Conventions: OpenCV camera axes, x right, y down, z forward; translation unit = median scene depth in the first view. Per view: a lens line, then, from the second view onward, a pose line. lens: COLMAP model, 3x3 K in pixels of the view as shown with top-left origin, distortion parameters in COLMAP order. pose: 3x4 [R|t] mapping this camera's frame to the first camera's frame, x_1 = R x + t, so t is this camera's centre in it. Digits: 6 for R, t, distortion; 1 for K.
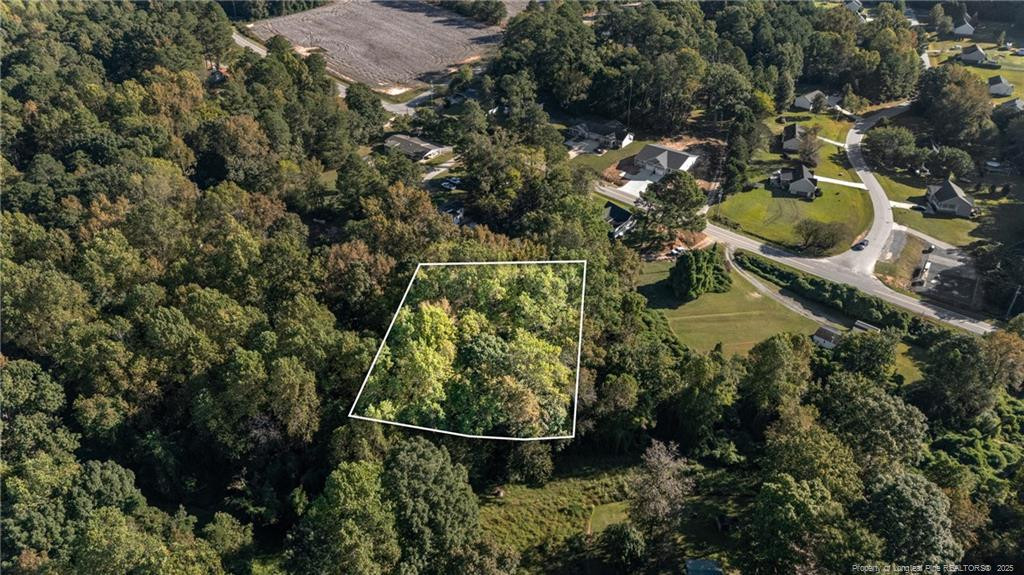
lens RADIAL K [[750.2, 0, 516.2], [0, 750.2, 290.0], [0, 0, 1]] dist [0.072974, -0.070387]
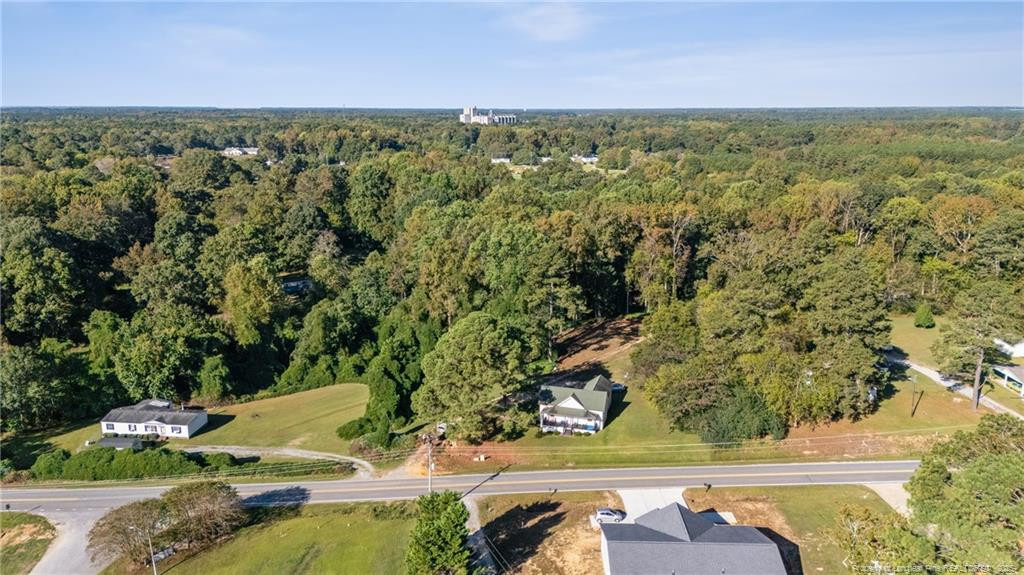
lens RADIAL K [[750.2, 0, 515.1], [0, 750.2, 297.6], [0, 0, 1]] dist [0.072974, -0.070387]
pose [[-0.796884, 0.126146, -0.590815, 0.508469], [-0.343679, 0.709633, 0.615066, -0.499911], [0.496850, 0.693187, -0.522142, 1.285861]]
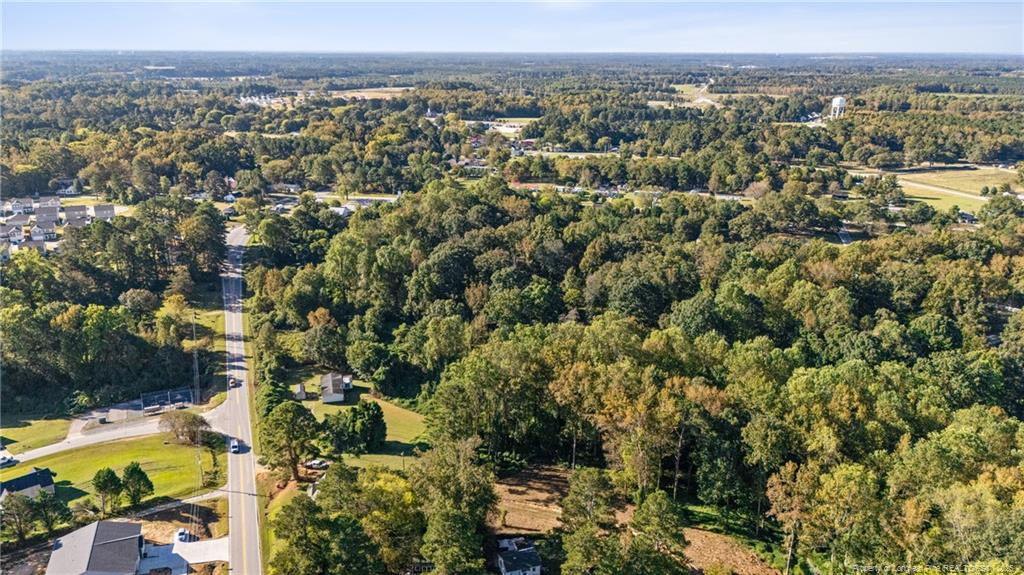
lens RADIAL K [[750.2, 0, 510.2], [0, 750.2, 284.7], [0, 0, 1]] dist [0.072974, -0.070387]
pose [[-0.850138, -0.180348, 0.494711, -0.387178], [0.266855, 0.662365, 0.700044, -0.774756], [-0.453931, 0.727150, -0.514975, 1.234518]]
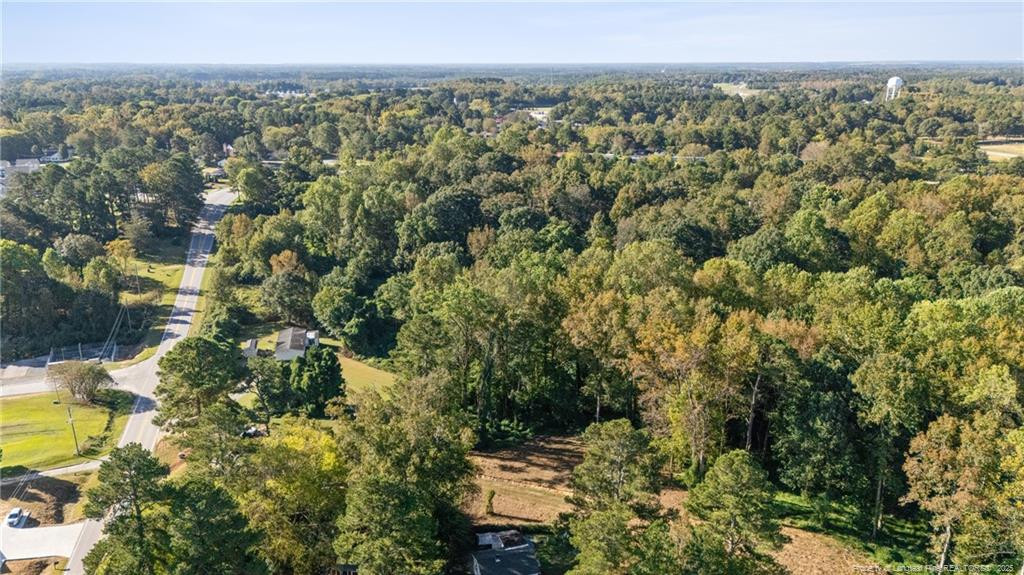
lens RADIAL K [[750.2, 0, 510.6], [0, 750.2, 284.1], [0, 0, 1]] dist [0.072974, -0.070387]
pose [[-0.827273, -0.177533, 0.533012, -0.303071], [0.291857, 0.674871, 0.677767, -0.523281], [-0.480040, 0.716262, -0.506488, 1.160719]]
